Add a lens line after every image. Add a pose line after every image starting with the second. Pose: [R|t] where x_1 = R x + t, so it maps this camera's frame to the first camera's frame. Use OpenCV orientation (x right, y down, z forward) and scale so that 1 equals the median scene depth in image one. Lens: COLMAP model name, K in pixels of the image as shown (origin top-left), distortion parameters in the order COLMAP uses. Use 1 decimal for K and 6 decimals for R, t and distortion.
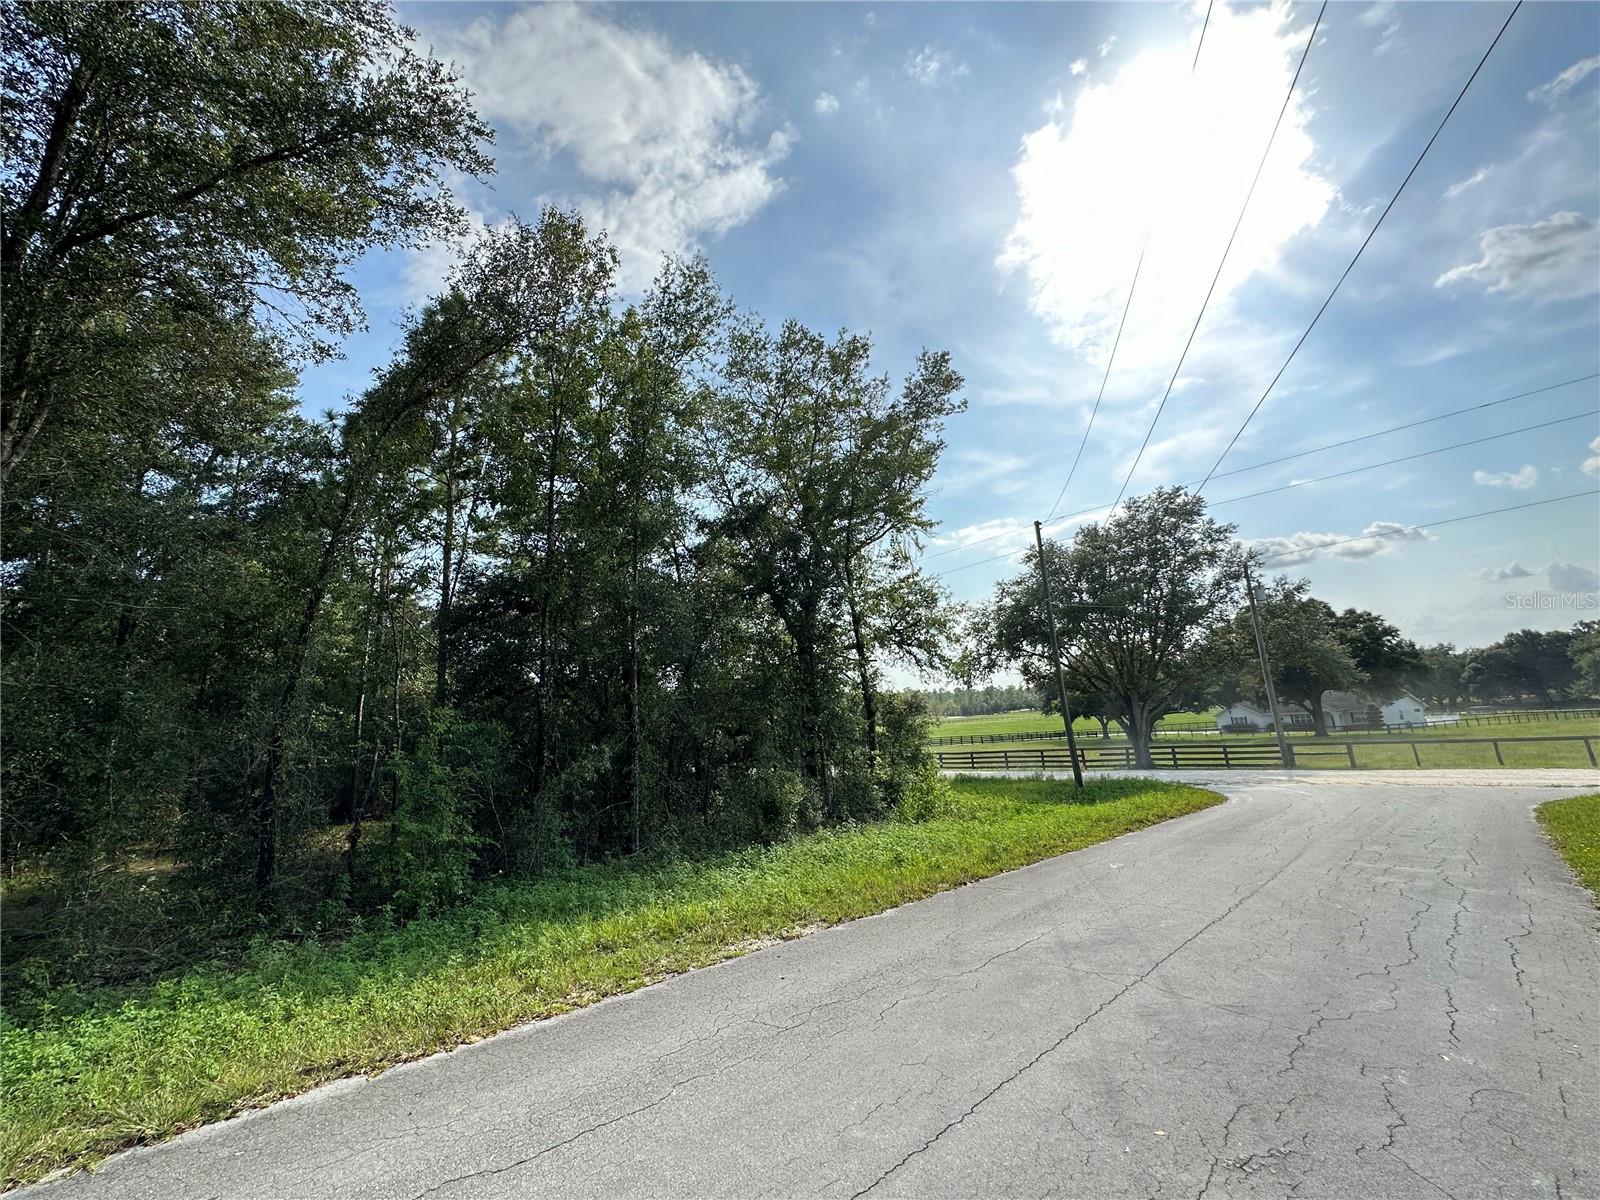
lens RADIAL K [[642.4, 0, 800.0], [0, 642.4, 600.0], [0, 0, 1]] dist [-0.000265, 0.000333]
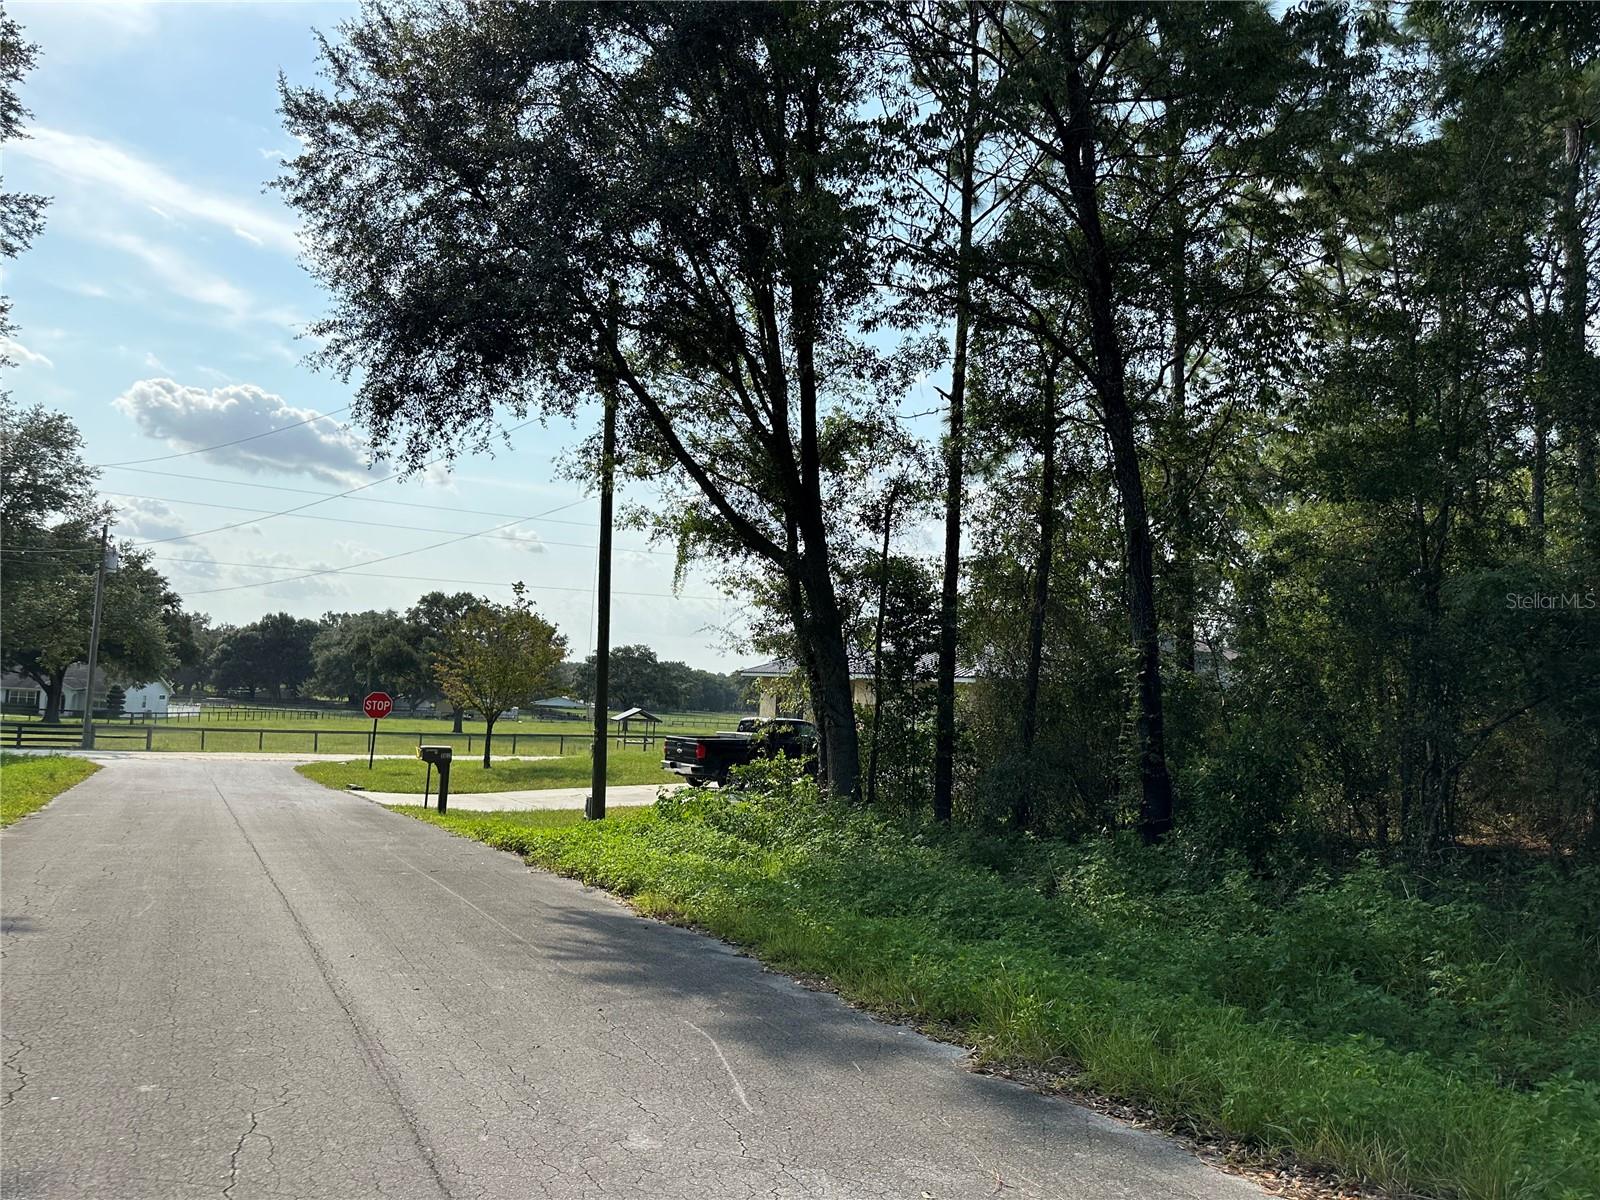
lens RADIAL K [[1129.4, 0, 800.0], [0, 1129.4, 600.0], [0, 0, 1]] dist [-0.002124, -0.000774]
pose [[0.271676, 0.154590, 0.949891, -0.134193], [-0.248044, 0.964916, -0.086093, -0.015487], [-0.929874, -0.212225, 0.300490, -0.099694]]
